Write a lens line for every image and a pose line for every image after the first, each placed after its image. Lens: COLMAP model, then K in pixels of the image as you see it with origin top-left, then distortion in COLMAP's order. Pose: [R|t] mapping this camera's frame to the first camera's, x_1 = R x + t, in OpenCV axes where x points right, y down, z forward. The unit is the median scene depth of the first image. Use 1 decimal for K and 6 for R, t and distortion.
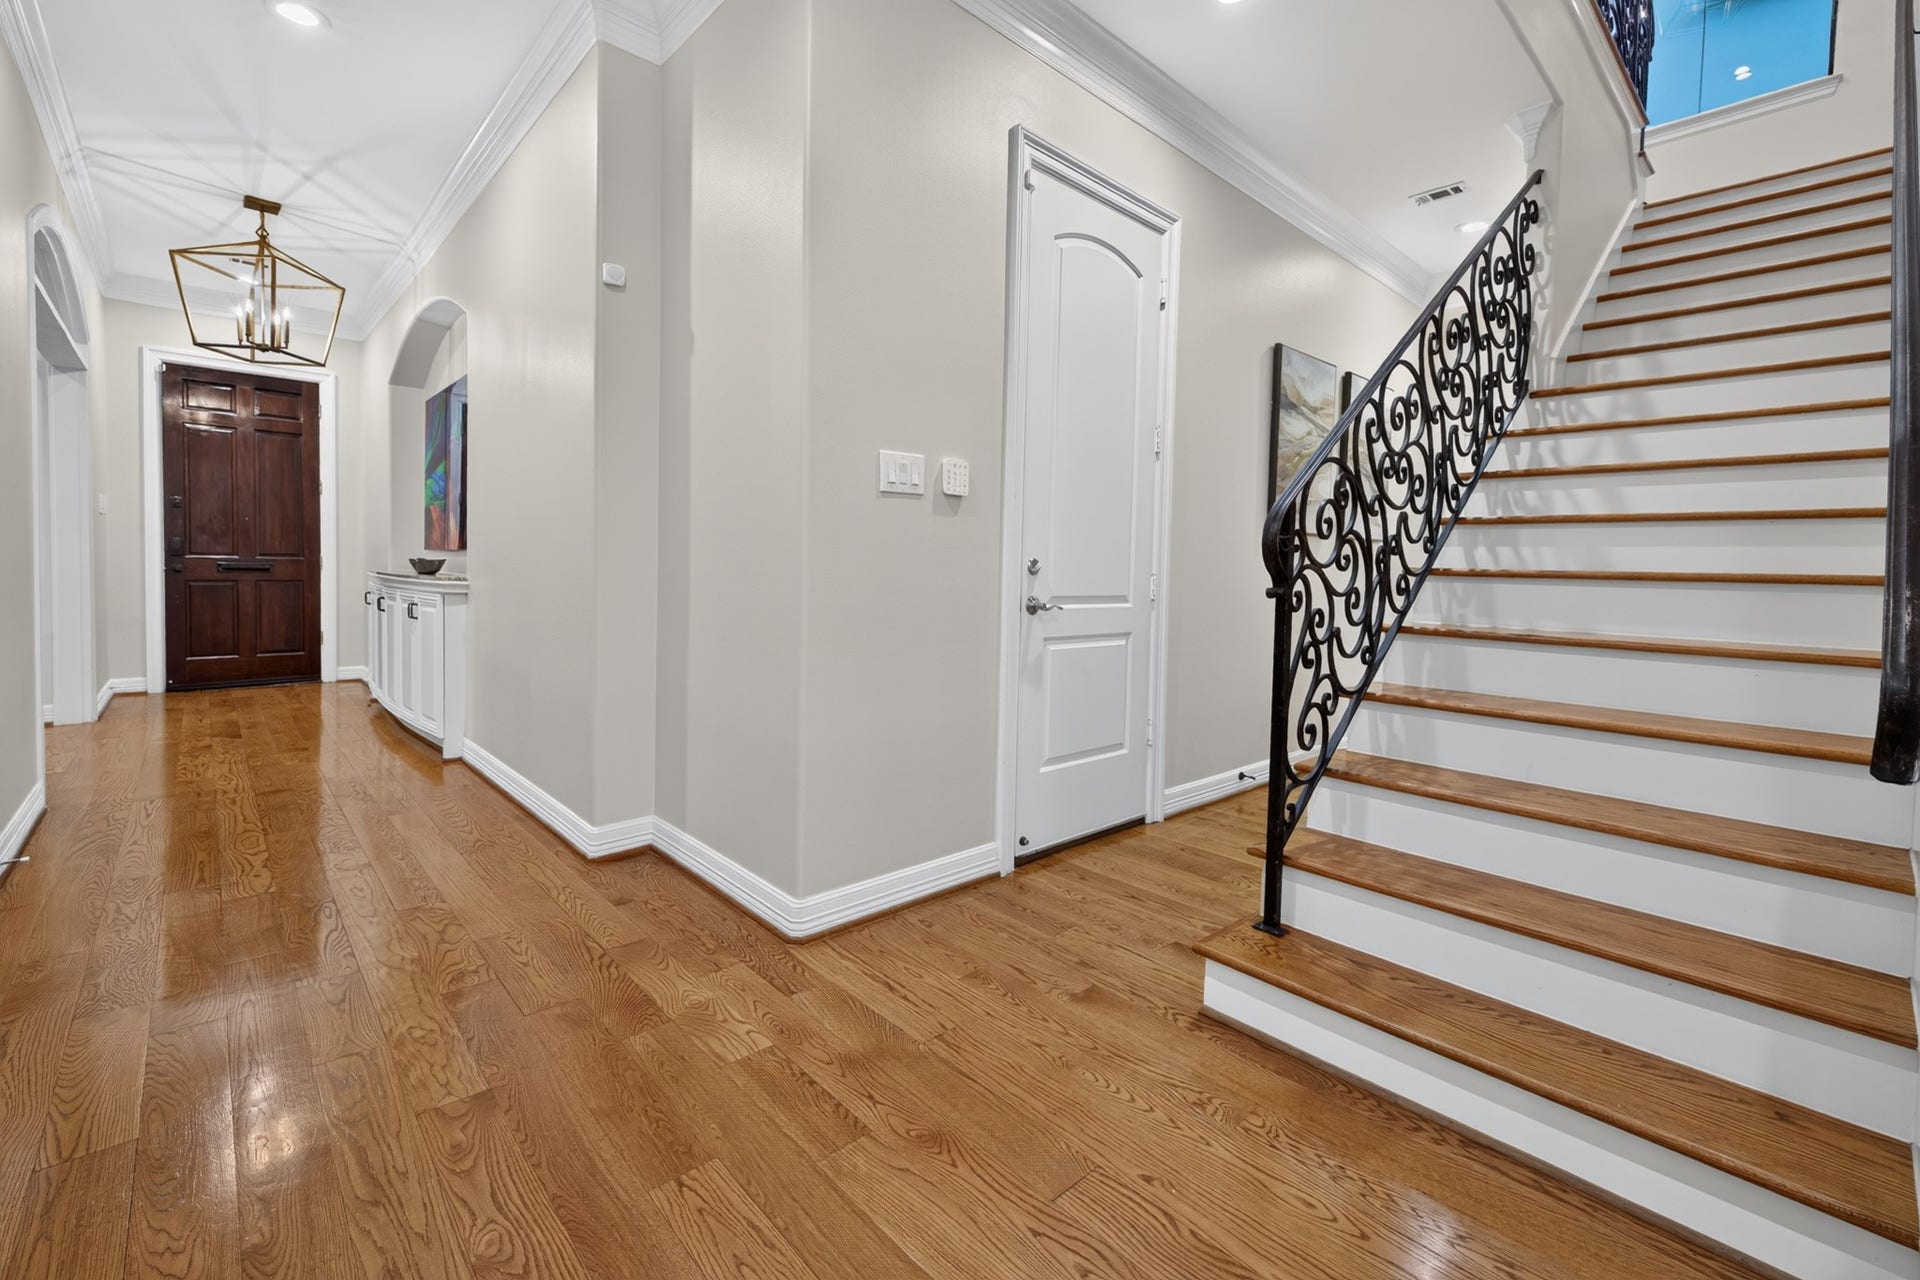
lens RADIAL K [[837.8, 0, 956.7], [0, 837.8, 561.1], [0, 0, 1]] dist [0.001927, 0.000133]
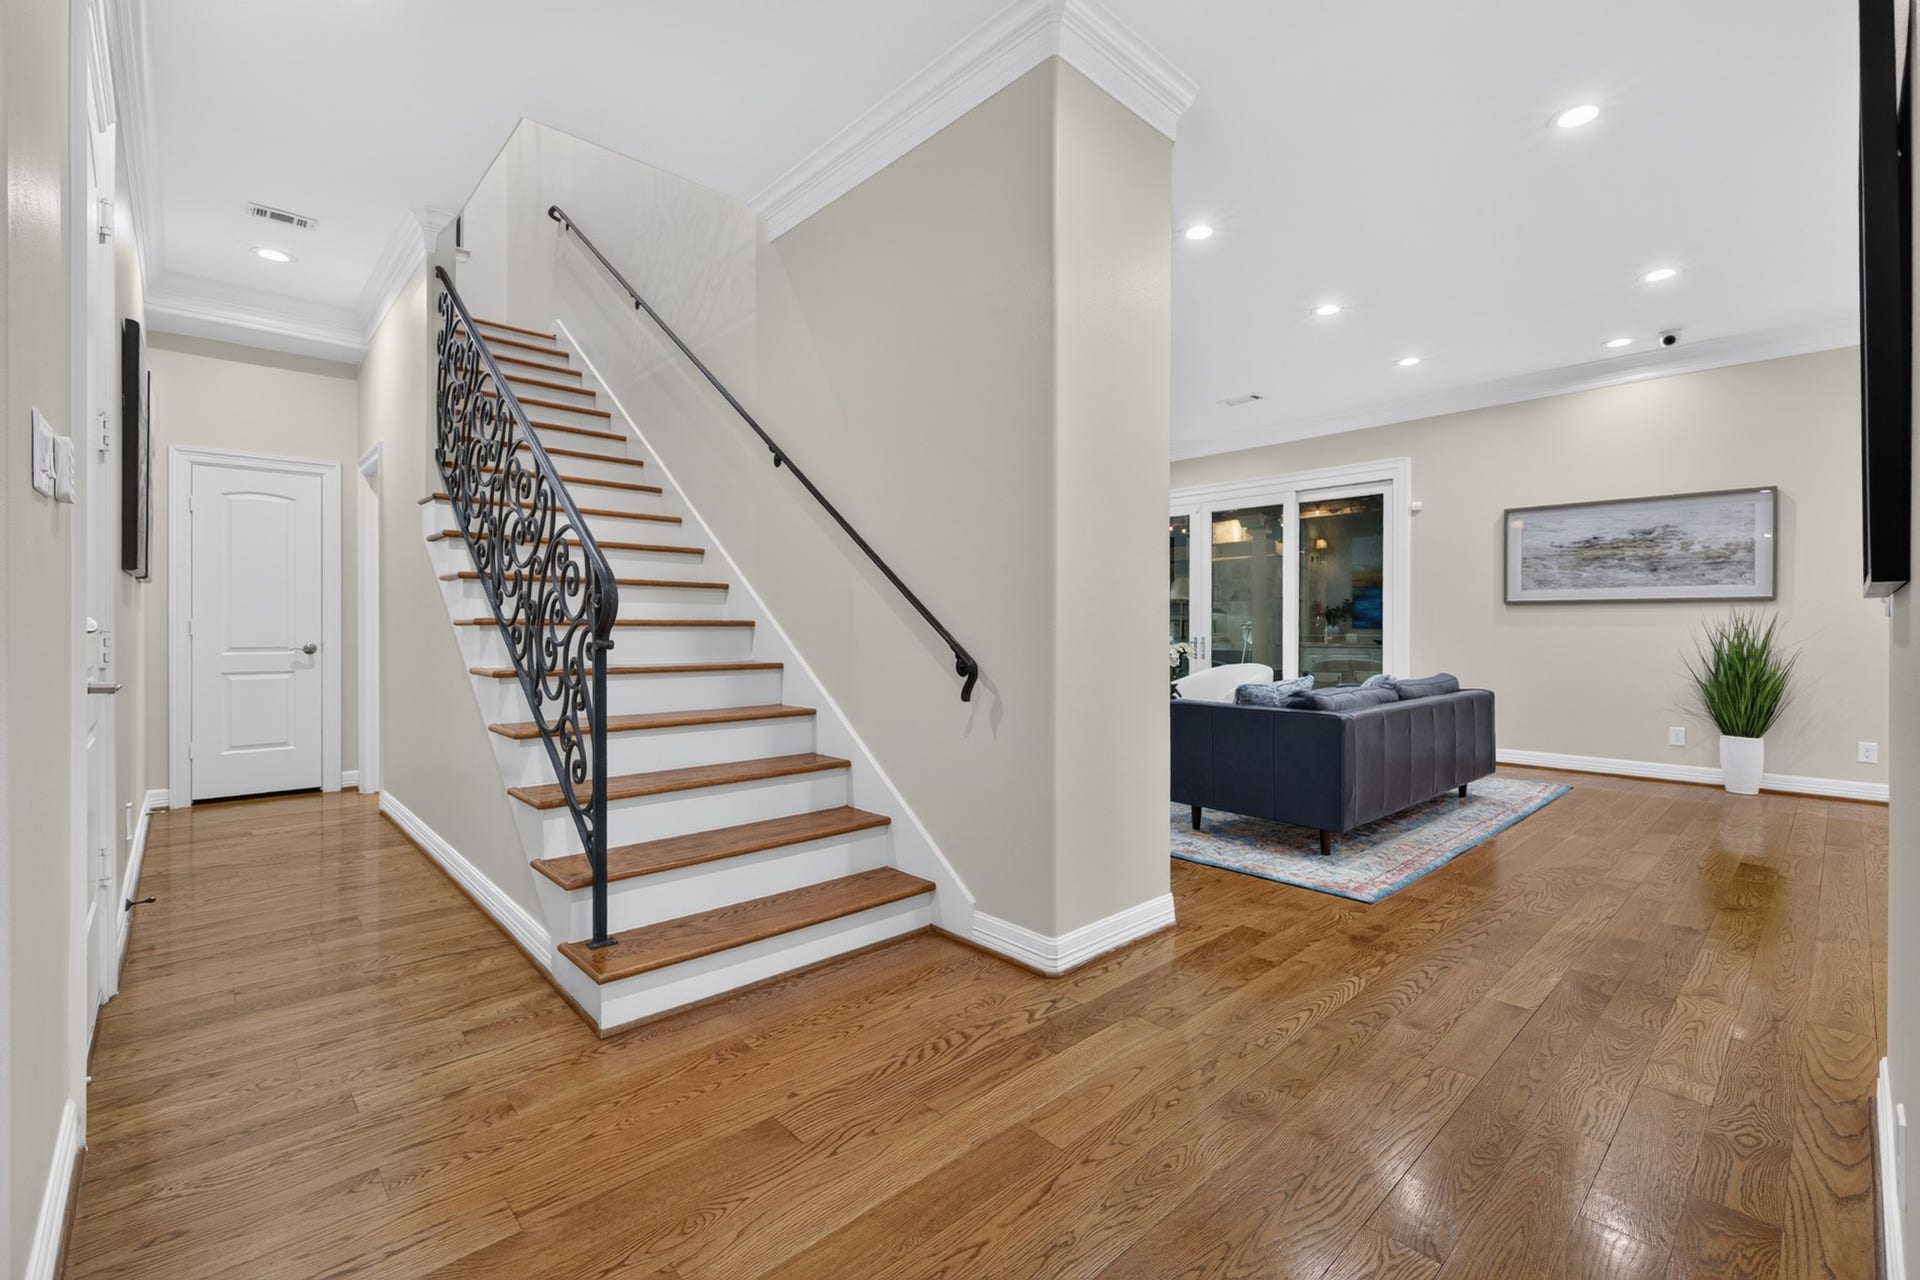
lens RADIAL K [[824.9, 0, 957.3], [0, 824.9, 627.0], [0, 0, 1]] dist [0.001640, 0.000039]
pose [[-0.004965, -0.029968, 0.999539, -0.797196], [-0.000257, 0.999551, 0.029967, -0.025374], [-0.999988, -0.000108, -0.004971, 0.573586]]
